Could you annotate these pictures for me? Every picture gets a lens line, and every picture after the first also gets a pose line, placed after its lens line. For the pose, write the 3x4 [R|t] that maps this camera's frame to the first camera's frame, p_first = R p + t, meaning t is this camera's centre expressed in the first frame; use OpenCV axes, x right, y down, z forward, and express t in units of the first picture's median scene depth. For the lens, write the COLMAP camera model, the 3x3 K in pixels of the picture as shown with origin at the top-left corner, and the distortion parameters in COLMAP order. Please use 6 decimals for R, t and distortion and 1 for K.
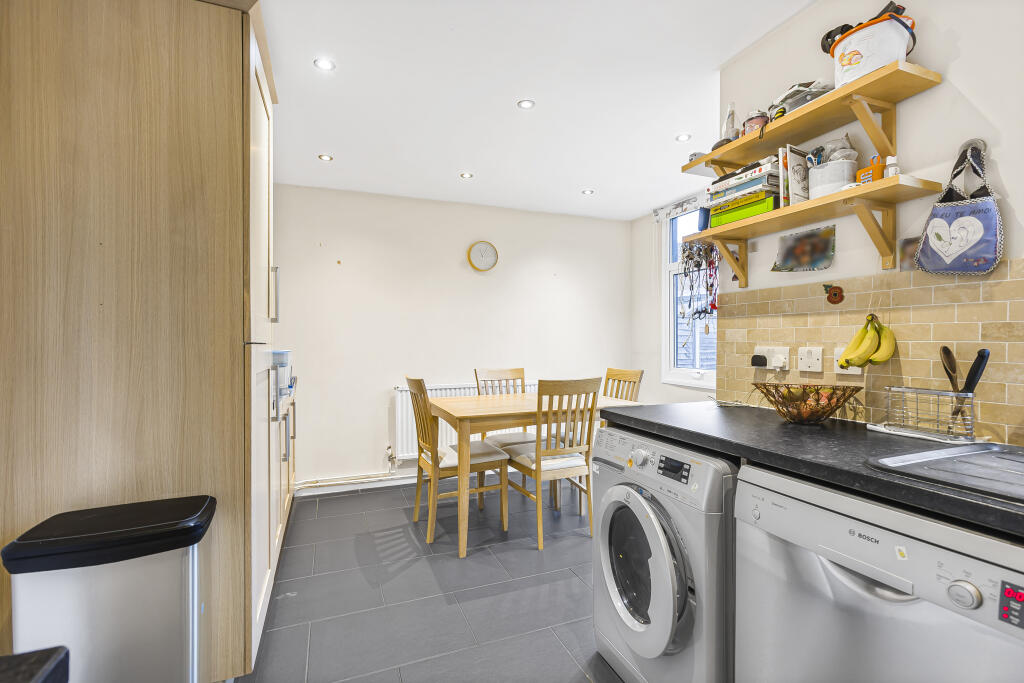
lens RADIAL K [[464.0, 0, 512.0], [0, 464.0, 338.9], [0, 0, 1]] dist [0.018766, 0.000759]
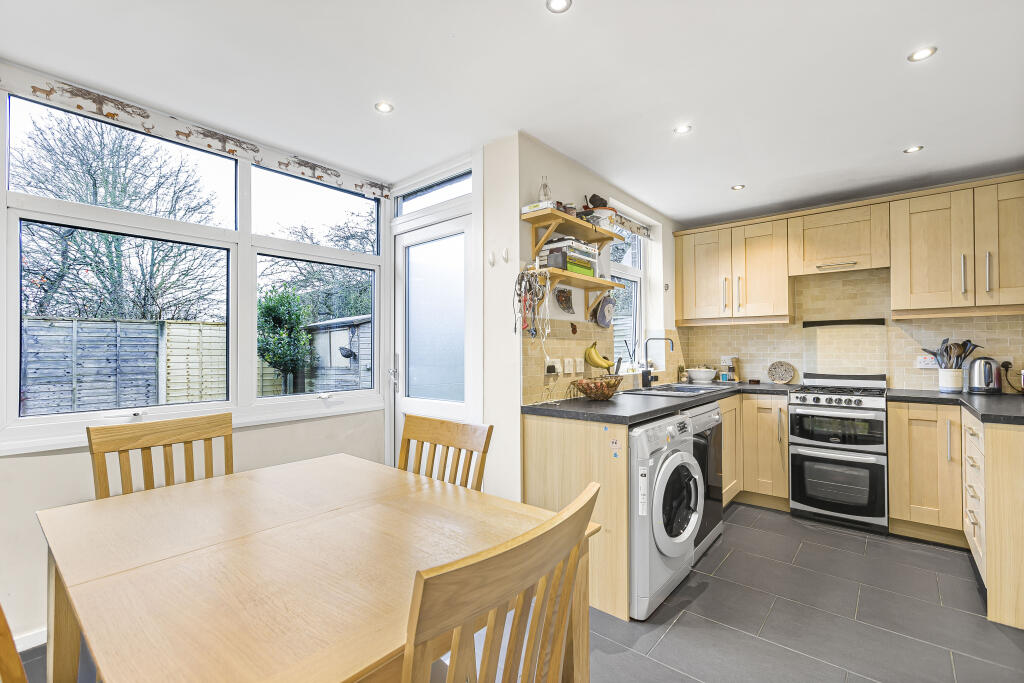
lens RADIAL K [[464.0, 0, 515.7], [0, 464.0, 344.5], [0, 0, 1]] dist [0.018766, 0.000759]
pose [[-0.475259, 0.007858, 0.879811, -0.725540], [0.004158, 0.999969, -0.006686, -0.021381], [-0.879836, 0.000480, -0.475277, 1.914709]]
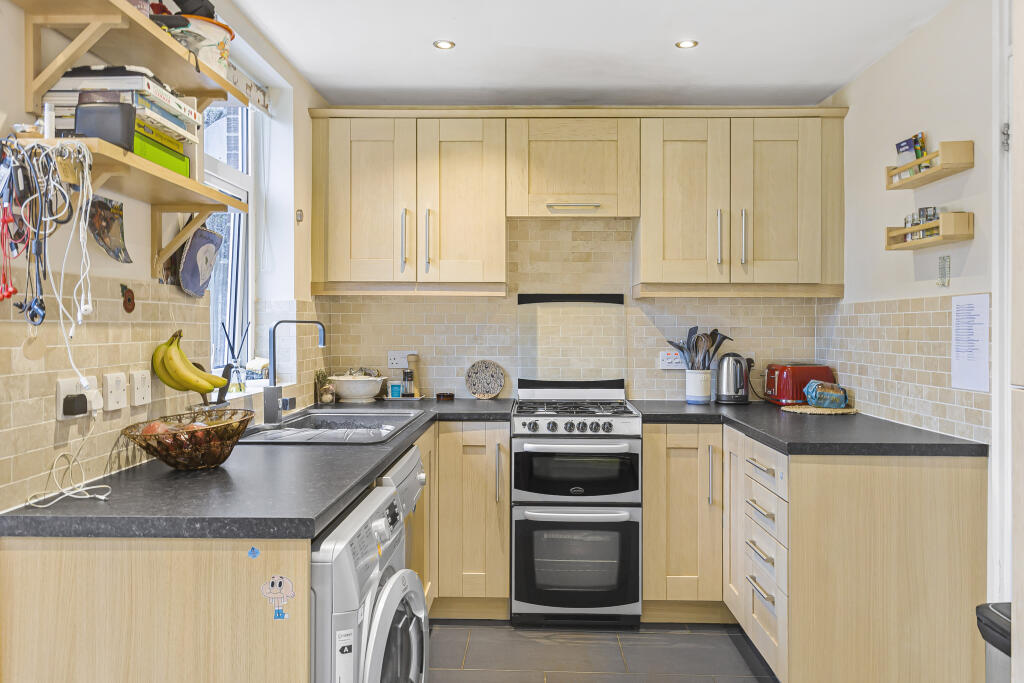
lens RADIAL K [[823.3, 0, 519.6], [0, 823.3, 324.2], [0, 0, 1]] dist [0.010971, -0.016067]
pose [[-0.920651, -0.006282, 0.390336, -0.358564], [-0.005848, 0.999980, 0.002300, -0.057714], [-0.390343, -0.000165, -0.920670, 1.827435]]
